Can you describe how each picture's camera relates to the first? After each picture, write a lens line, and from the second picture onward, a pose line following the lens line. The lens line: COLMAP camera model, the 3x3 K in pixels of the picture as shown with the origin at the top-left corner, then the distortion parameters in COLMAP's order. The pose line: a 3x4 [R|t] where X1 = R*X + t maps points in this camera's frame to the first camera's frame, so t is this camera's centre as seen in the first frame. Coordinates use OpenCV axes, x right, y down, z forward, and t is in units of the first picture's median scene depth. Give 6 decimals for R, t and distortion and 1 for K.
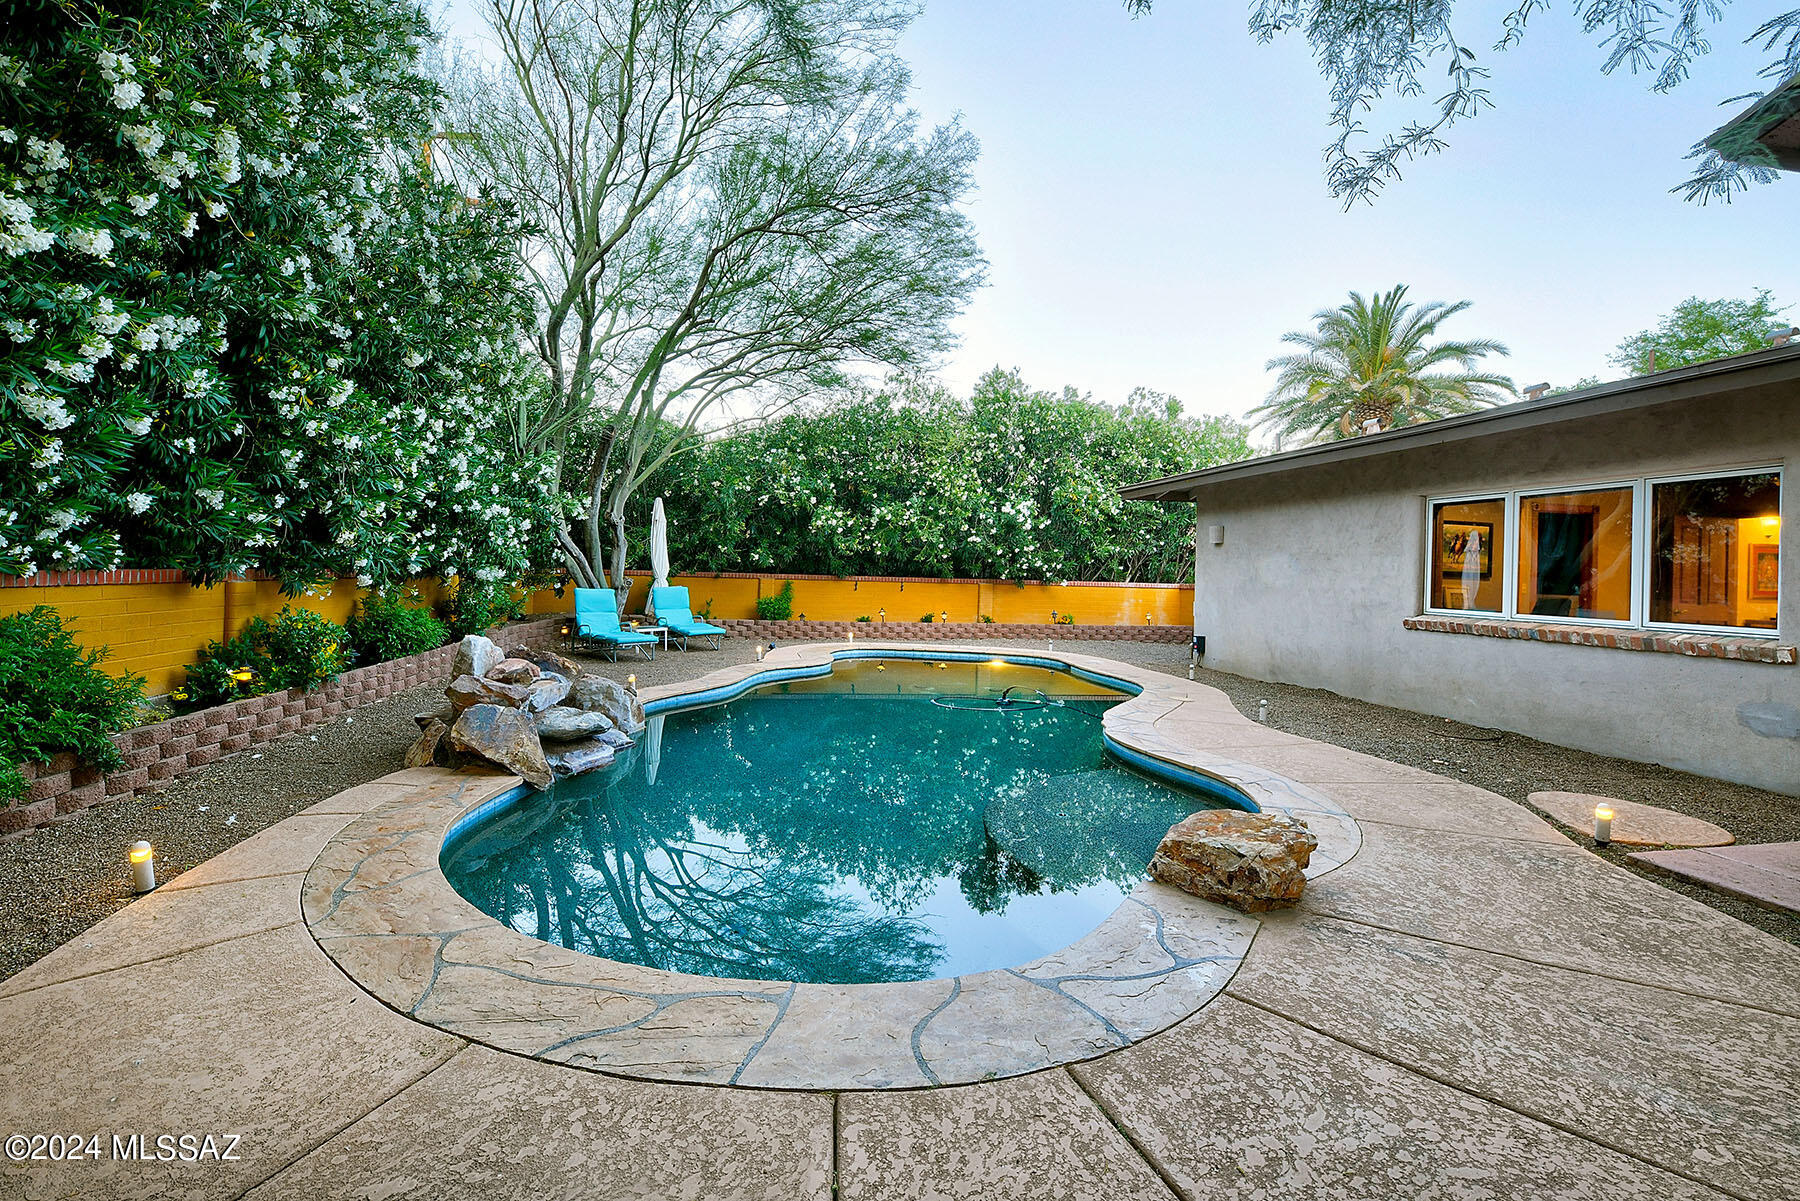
lens RADIAL K [[766.3, 0, 895.0], [0, 766.3, 564.2], [0, 0, 1]] dist [-0.001371, -0.000016]
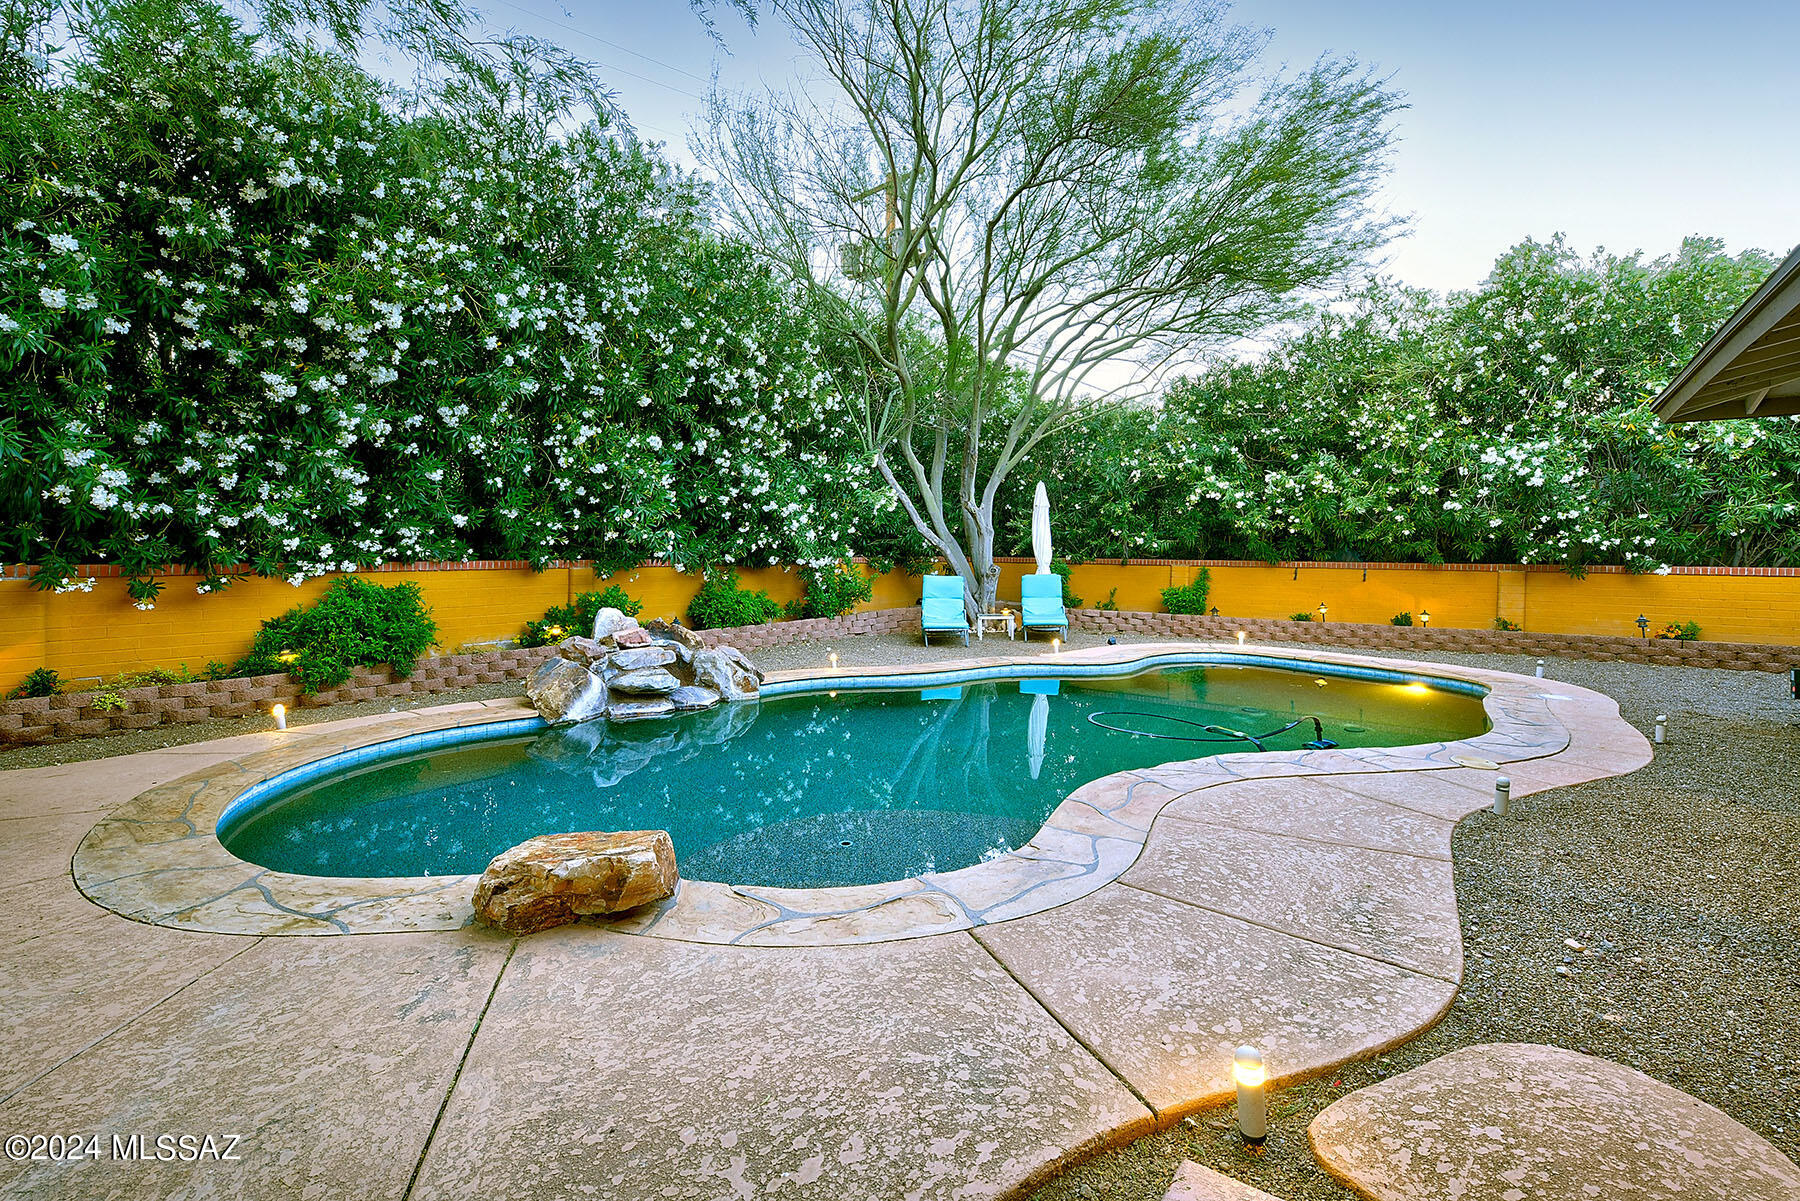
lens RADIAL K [[820.9, 0, 881.3], [0, 820.9, 555.7], [0, 0, 1]] dist [-0.003857, -0.000116]
pose [[0.692055, -0.015280, -0.721683, 0.331247], [0.017682, 0.999835, -0.004213, 0.007268], [0.721628, -0.009845, 0.692211, 0.150516]]
